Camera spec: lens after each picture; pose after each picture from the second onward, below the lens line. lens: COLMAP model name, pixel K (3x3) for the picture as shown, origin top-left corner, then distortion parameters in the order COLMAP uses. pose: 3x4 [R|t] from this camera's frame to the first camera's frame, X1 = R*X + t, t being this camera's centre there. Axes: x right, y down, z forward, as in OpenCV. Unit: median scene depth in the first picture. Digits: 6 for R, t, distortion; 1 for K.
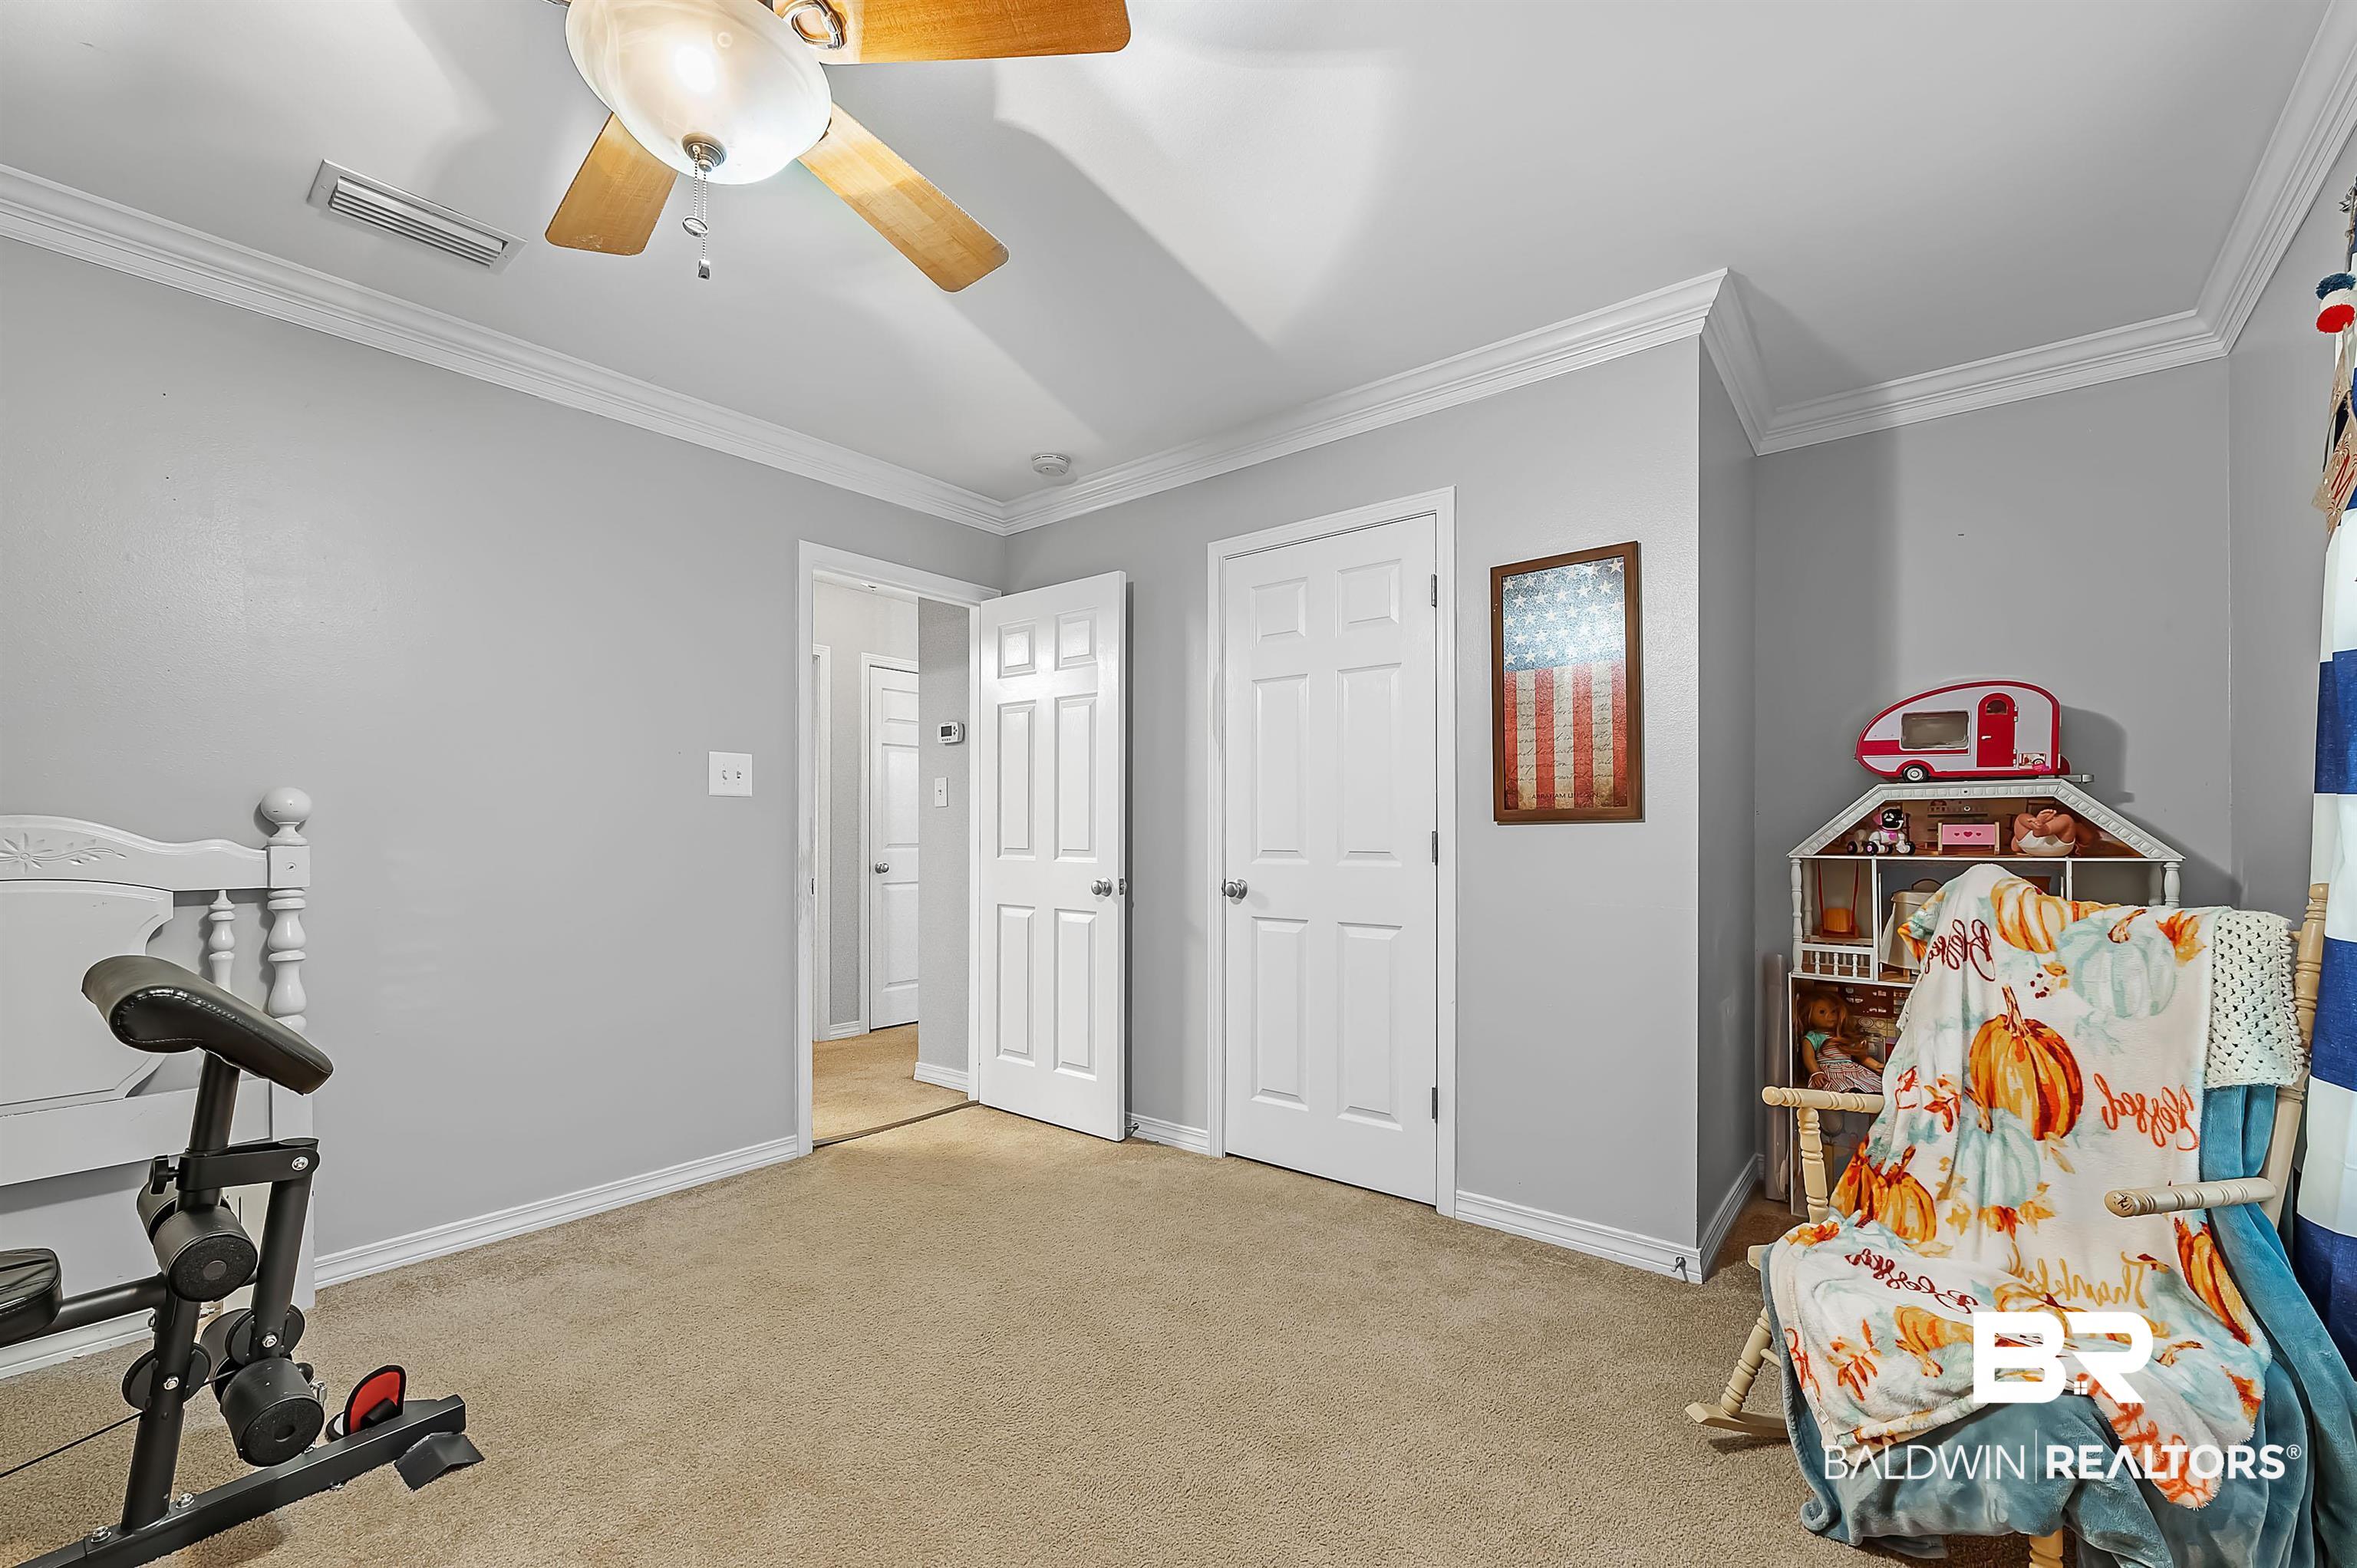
lens RADIAL K [[954.4, 0, 1185.7], [0, 954.4, 821.4], [0, 0, 1]] dist [-0.000427, 0.000018]
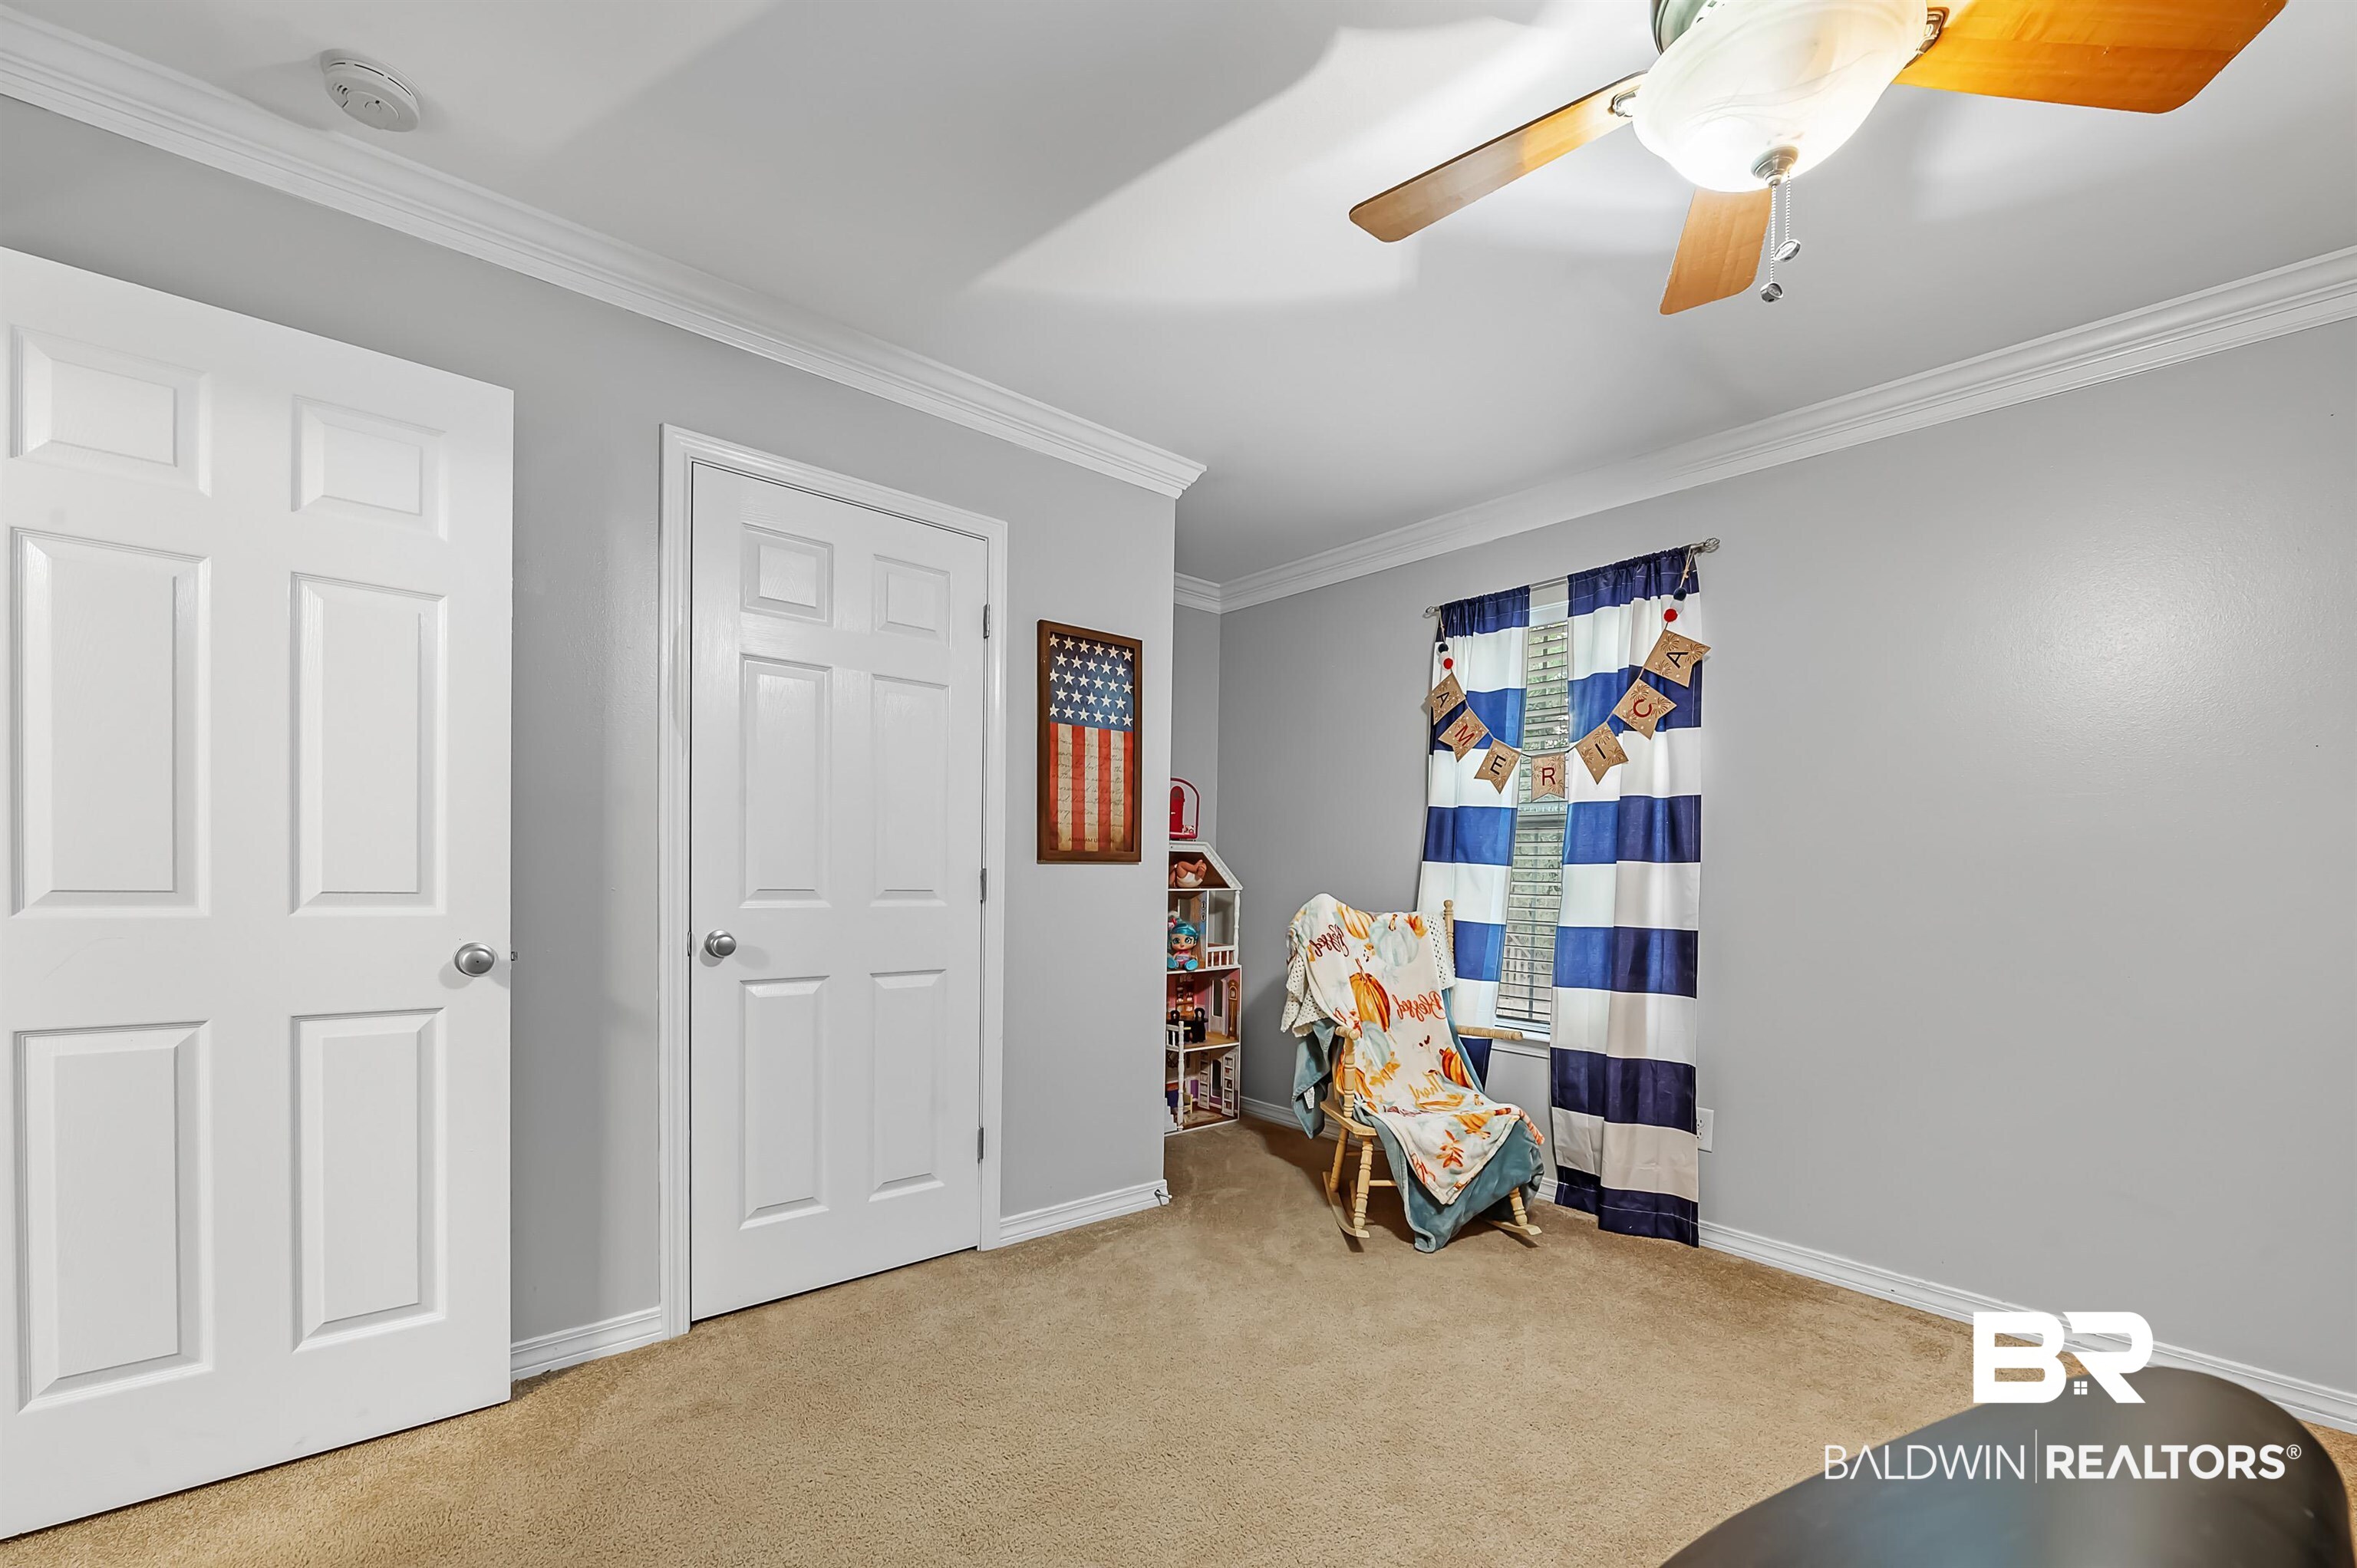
lens RADIAL K [[988.0, 0, 1181.5], [0, 988.0, 889.9], [0, 0, 1]] dist [-0.017239, -0.000112]
pose [[0.168696, -0.015024, 0.985554, -0.751926], [-0.033099, 0.999234, 0.020898, 0.004691], [-0.985112, -0.036146, 0.168070, 0.672624]]
